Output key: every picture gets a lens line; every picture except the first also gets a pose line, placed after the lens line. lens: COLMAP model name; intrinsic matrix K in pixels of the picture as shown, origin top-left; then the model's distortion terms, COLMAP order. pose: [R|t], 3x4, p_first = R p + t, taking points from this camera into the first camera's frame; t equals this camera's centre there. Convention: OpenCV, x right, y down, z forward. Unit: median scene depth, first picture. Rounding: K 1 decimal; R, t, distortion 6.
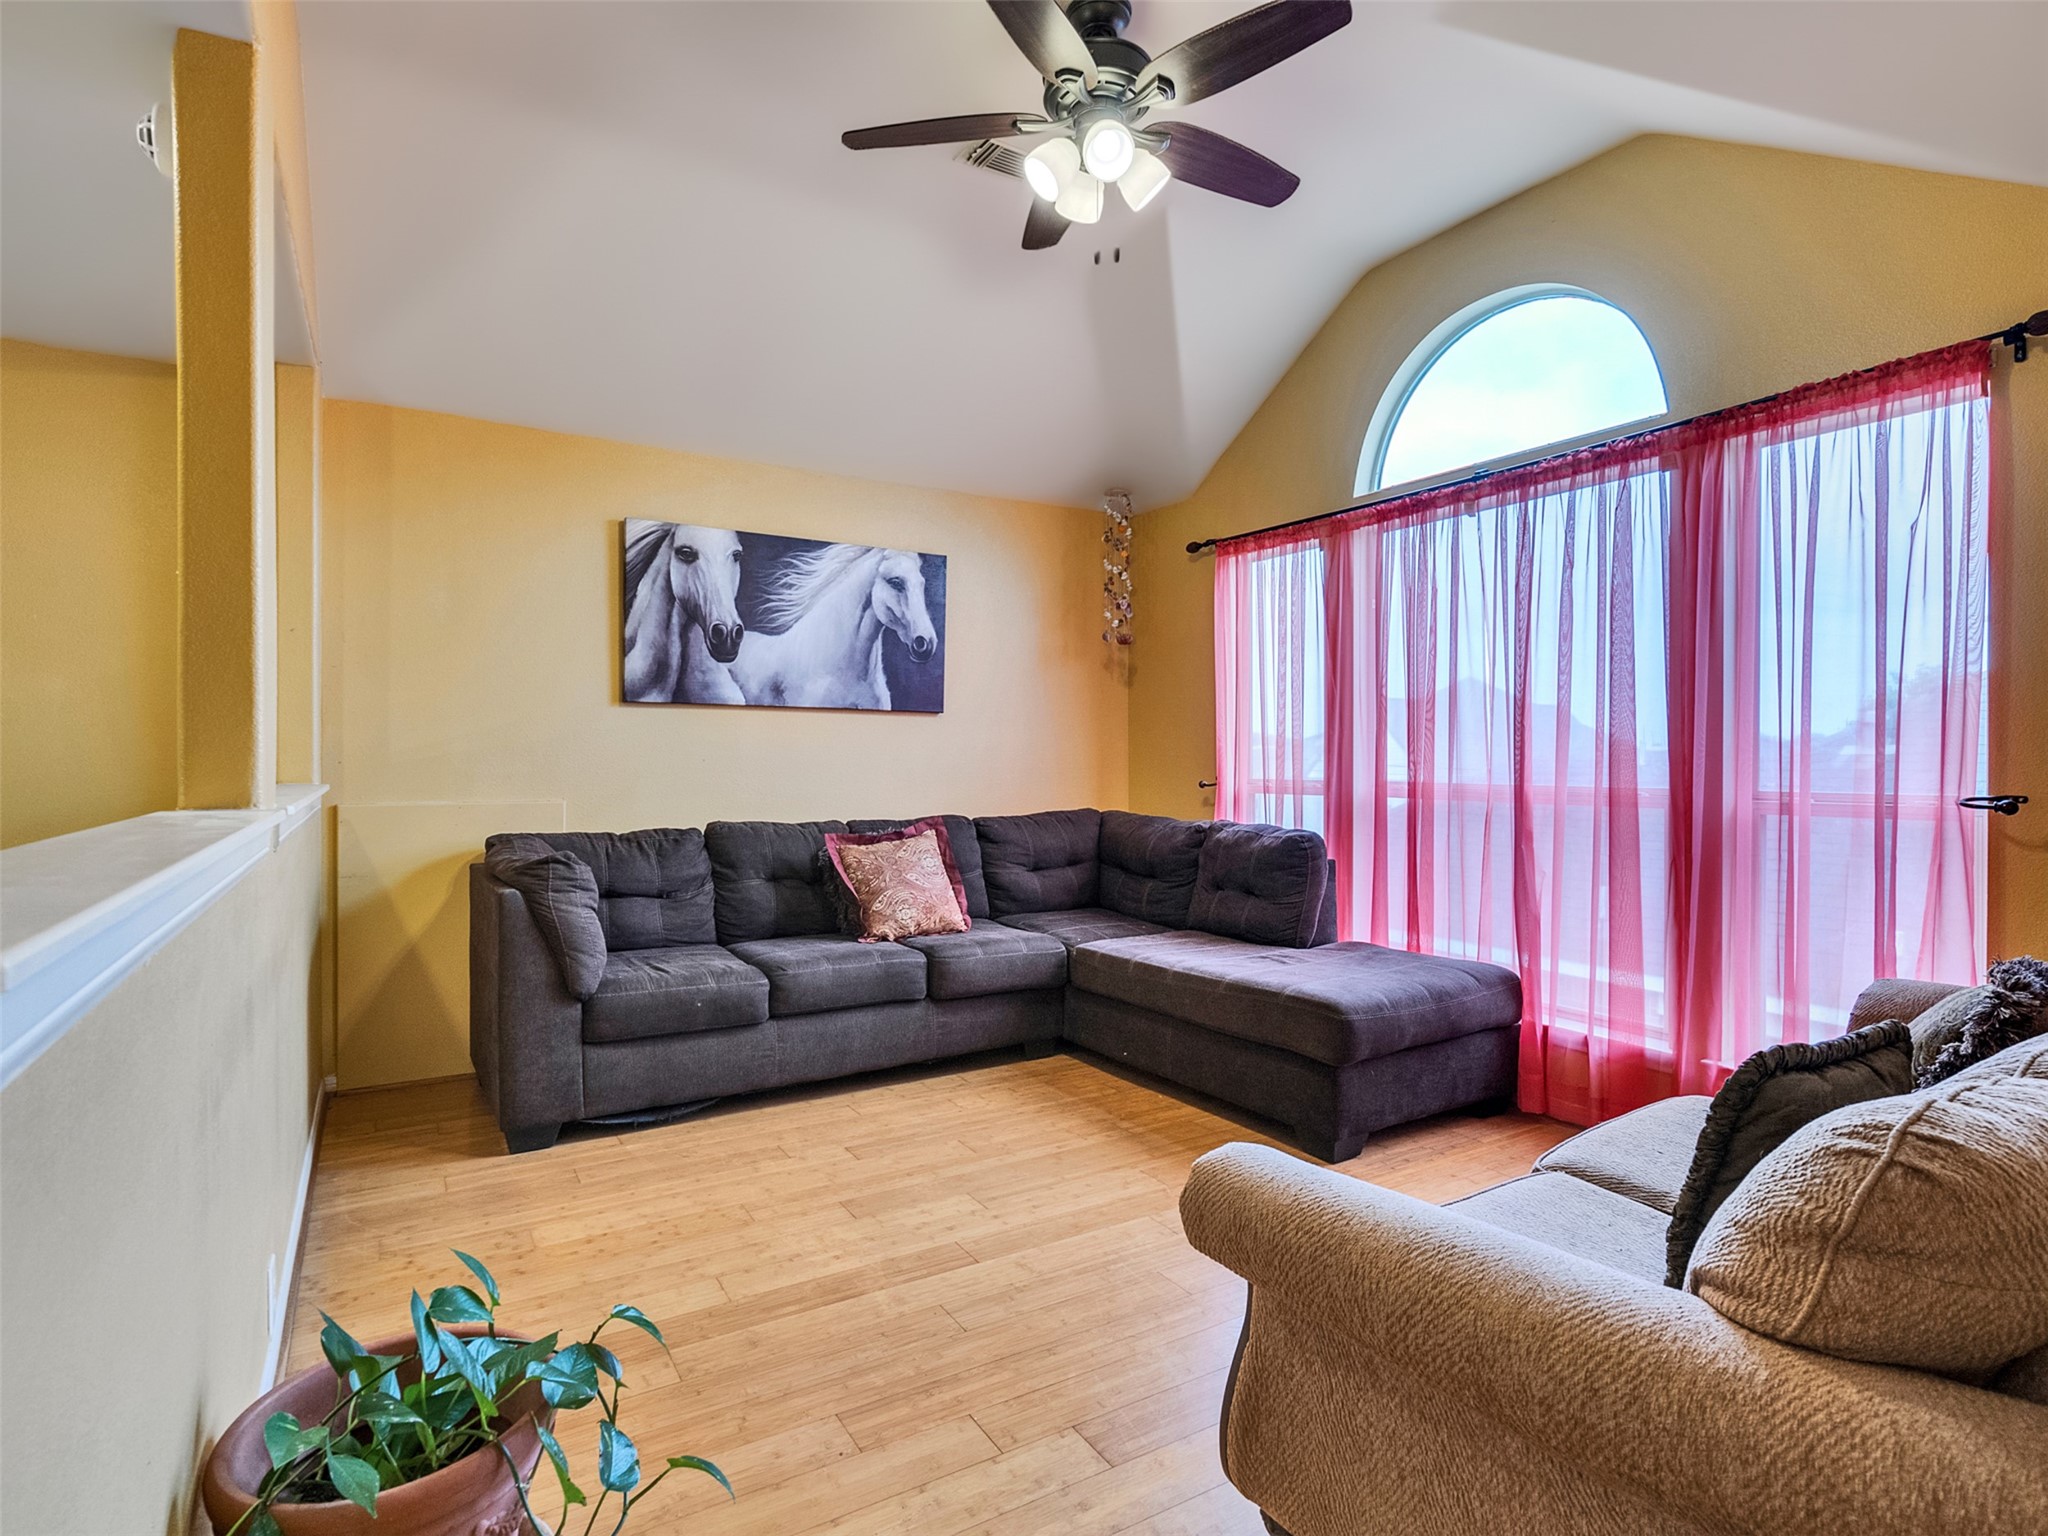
lens RADIAL K [[1048.6, 0, 1021.3], [0, 1048.6, 760.5], [0, 0, 1]] dist [-0.006405, 0.004734]
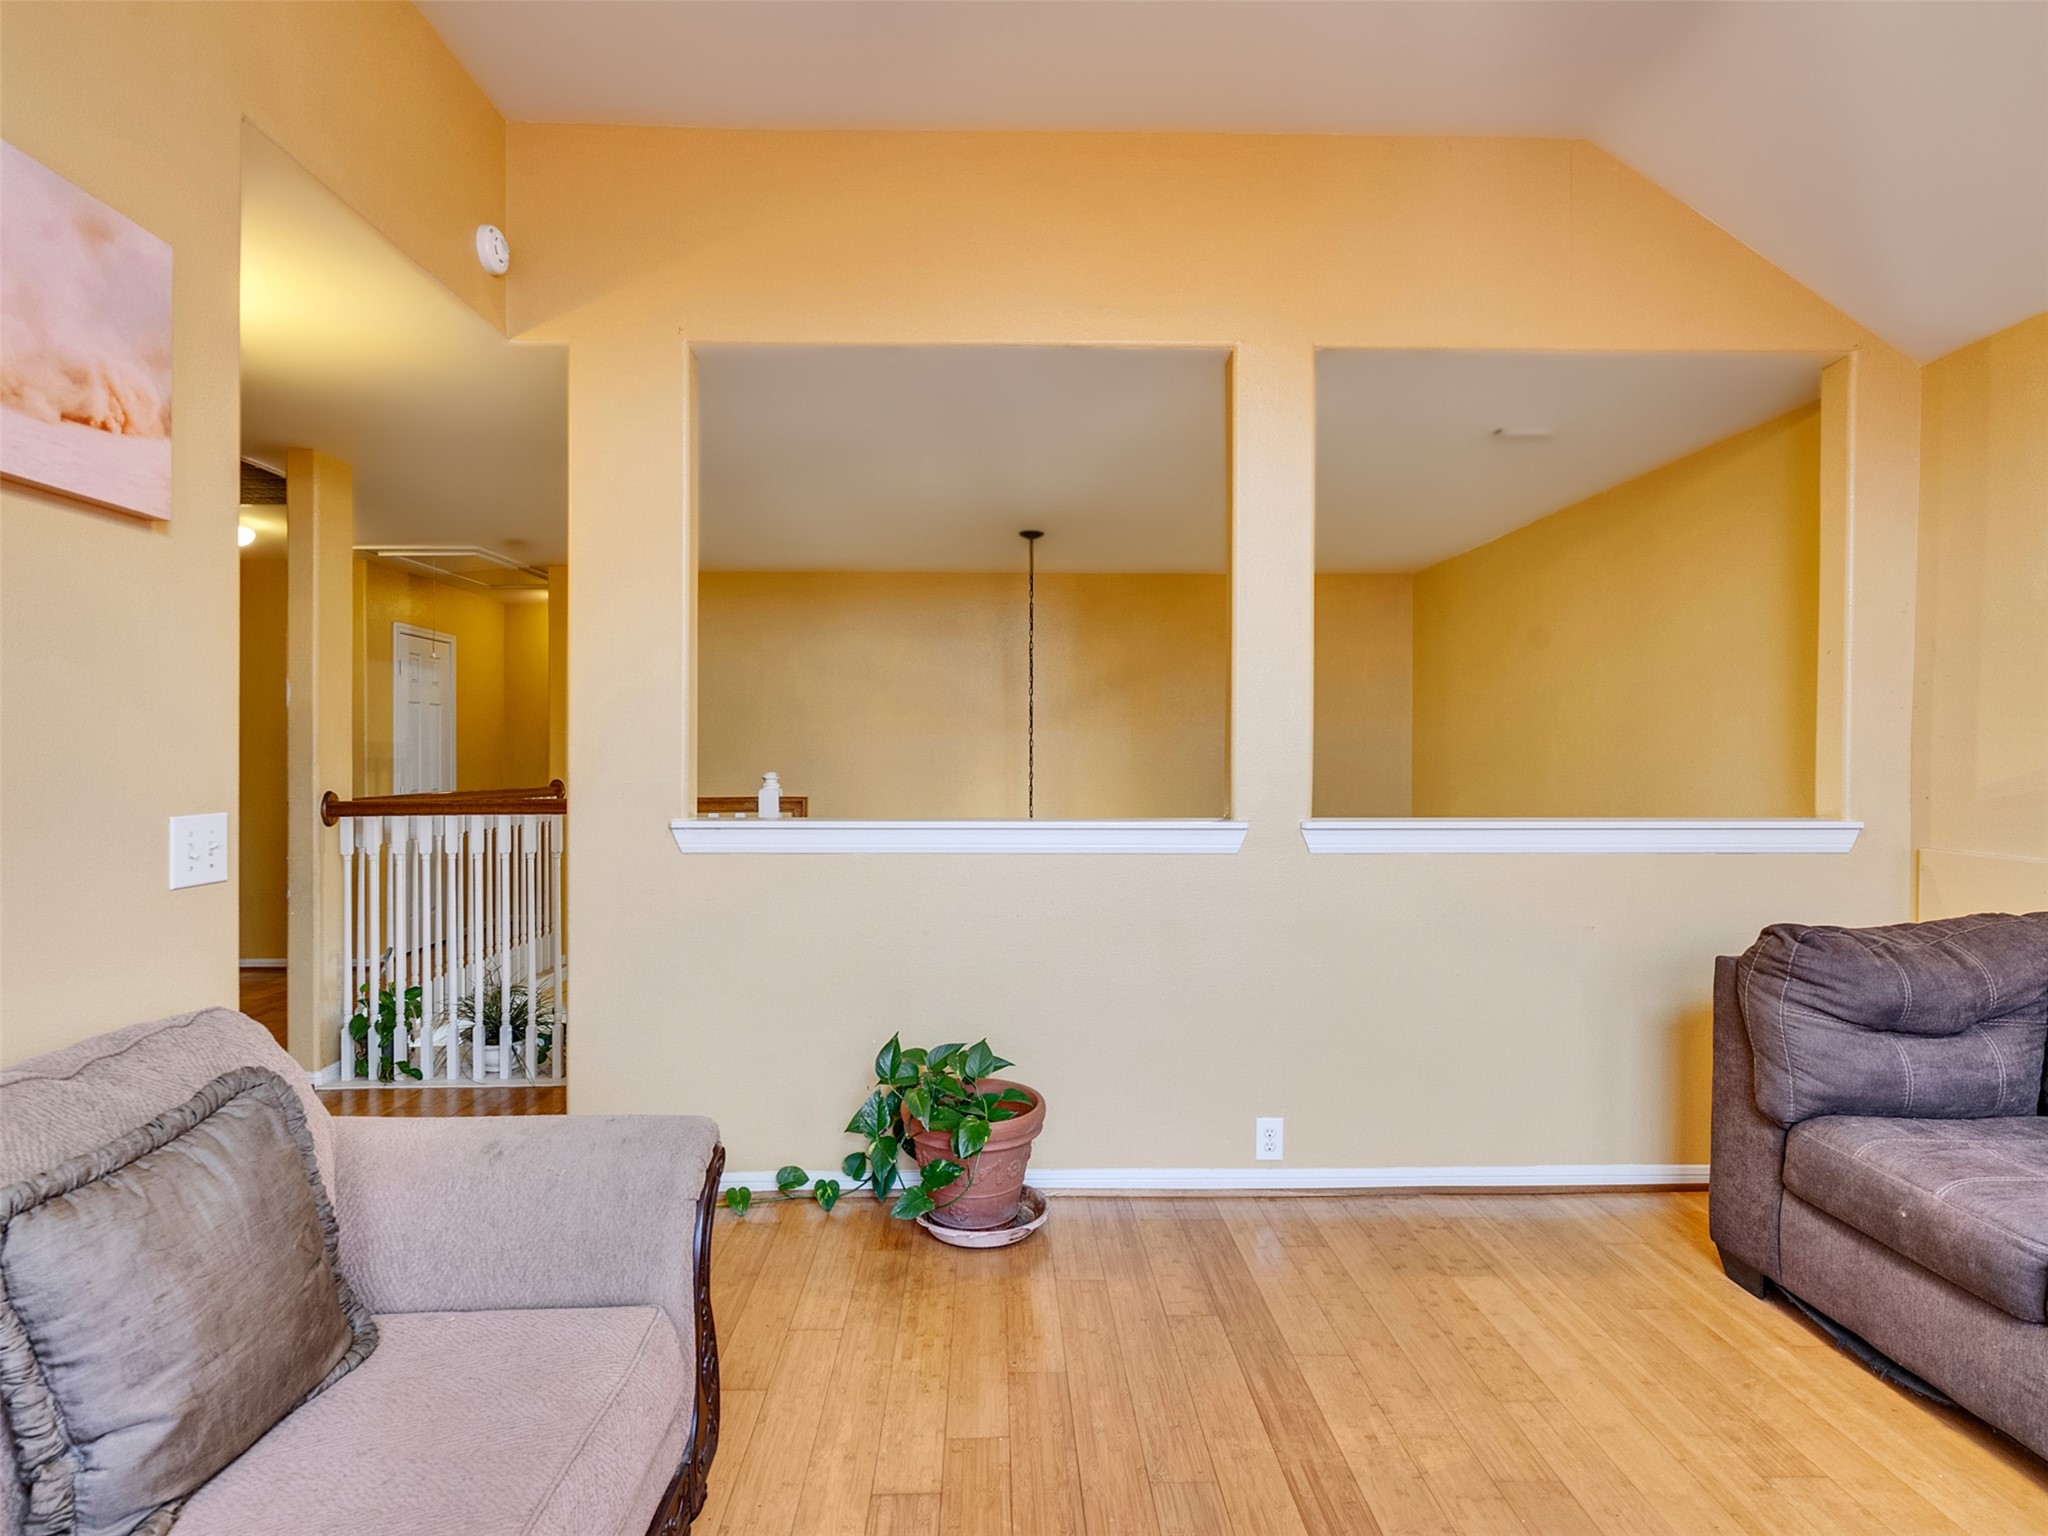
lens RADIAL K [[1048.6, 0, 1025.1], [0, 1048.6, 766.0], [0, 0, 1]] dist [-0.006405, 0.004734]
pose [[-0.489091, 0.009085, -0.872185, 0.588211], [-0.005618, 0.999892, 0.013566, -0.046232], [0.872214, 0.011535, -0.488988, 1.044252]]
